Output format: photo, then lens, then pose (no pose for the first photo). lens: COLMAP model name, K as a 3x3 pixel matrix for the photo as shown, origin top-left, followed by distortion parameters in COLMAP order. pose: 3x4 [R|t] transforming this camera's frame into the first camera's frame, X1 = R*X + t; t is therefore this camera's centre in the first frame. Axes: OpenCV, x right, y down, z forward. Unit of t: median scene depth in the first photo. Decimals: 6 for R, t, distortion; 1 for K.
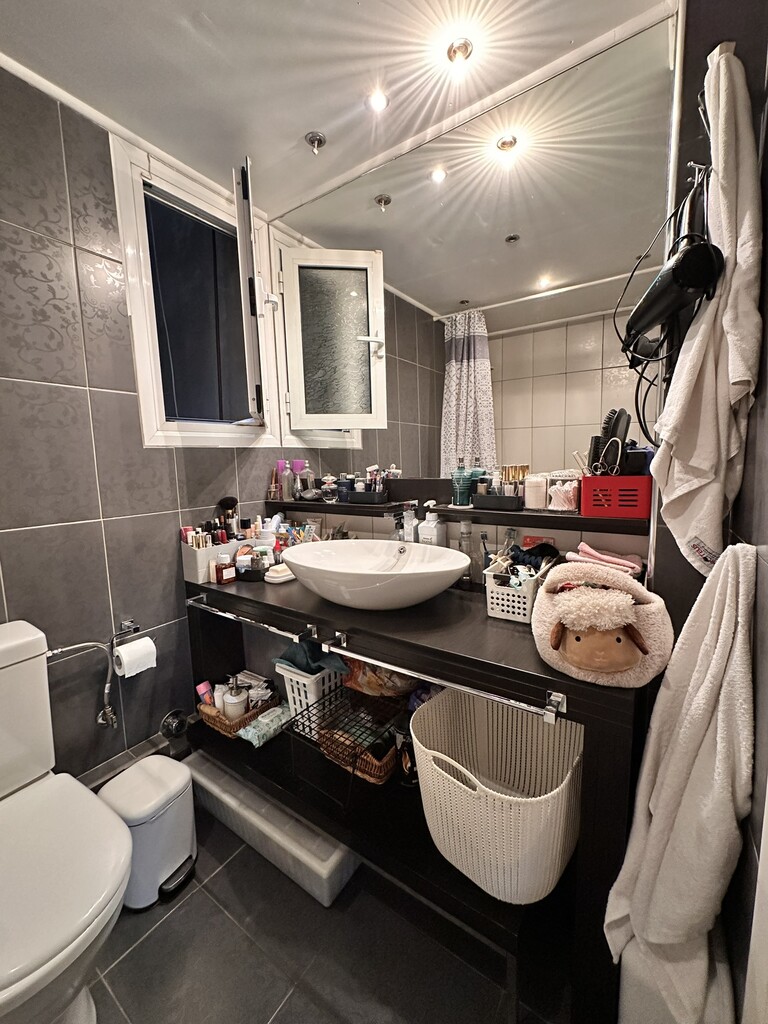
lens RADIAL K [[414.7, 0, 384.0], [0, 414.7, 512.0], [0, 0, 1]] dist [-0.003060, -0.000202]
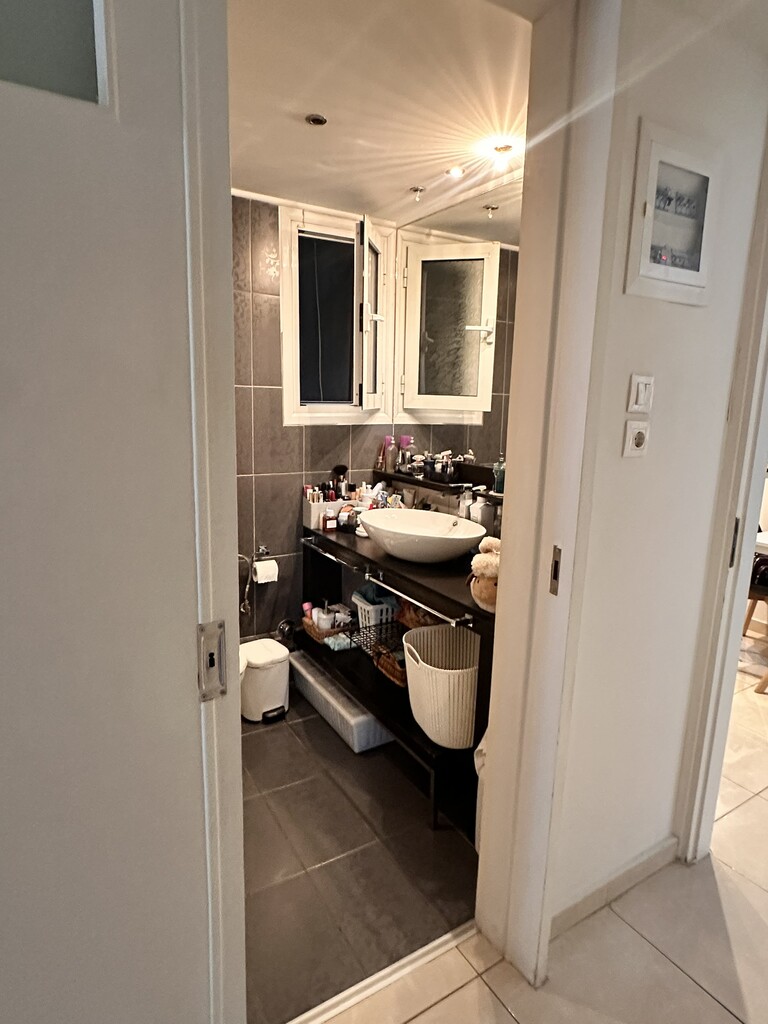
lens RADIAL K [[600.2, 0, 381.6], [0, 600.2, 515.8], [0, 0, 1]] dist [-0.000658, 0.000168]
pose [[0.908537, 0.127099, -0.398002, 0.519925], [-0.099097, 0.990977, 0.090248, -0.065292], [0.405881, -0.042553, 0.912935, -0.666436]]
